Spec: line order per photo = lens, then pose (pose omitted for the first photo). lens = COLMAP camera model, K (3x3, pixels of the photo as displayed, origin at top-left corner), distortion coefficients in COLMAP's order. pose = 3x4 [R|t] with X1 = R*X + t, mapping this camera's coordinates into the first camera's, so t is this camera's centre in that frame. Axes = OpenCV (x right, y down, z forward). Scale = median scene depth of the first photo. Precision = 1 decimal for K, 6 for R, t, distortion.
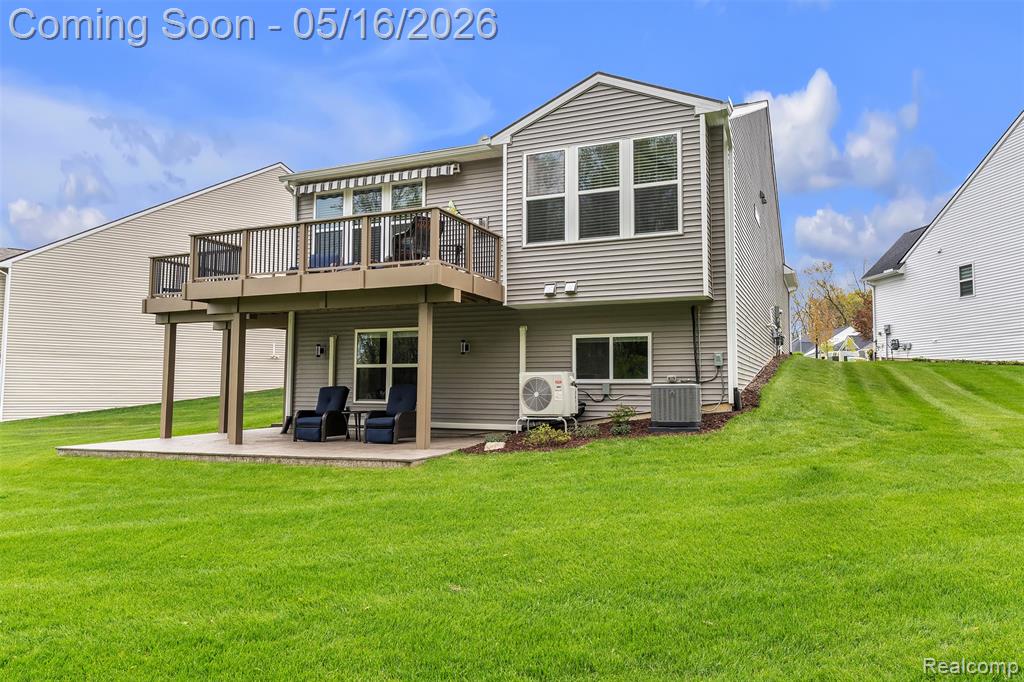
lens RADIAL K [[686.4, 0, 531.6], [0, 686.4, 342.4], [0, 0, 1]] dist [0.003597, -0.000496]
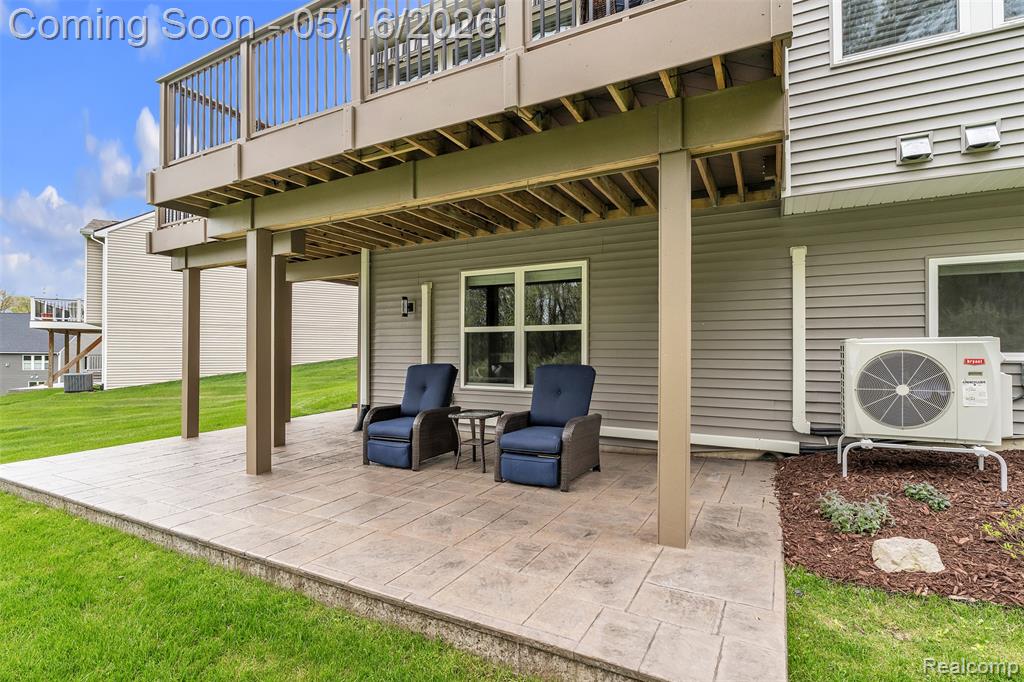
lens RADIAL K [[486.9, 0, 518.0], [0, 486.9, 351.8], [0, 0, 1]] dist [-0.003314, -0.000478]
pose [[0.996533, -0.003404, -0.083124, -0.184158], [0.009317, 0.997443, 0.070850, 0.025502], [0.082671, -0.071379, 0.994017, 0.609321]]
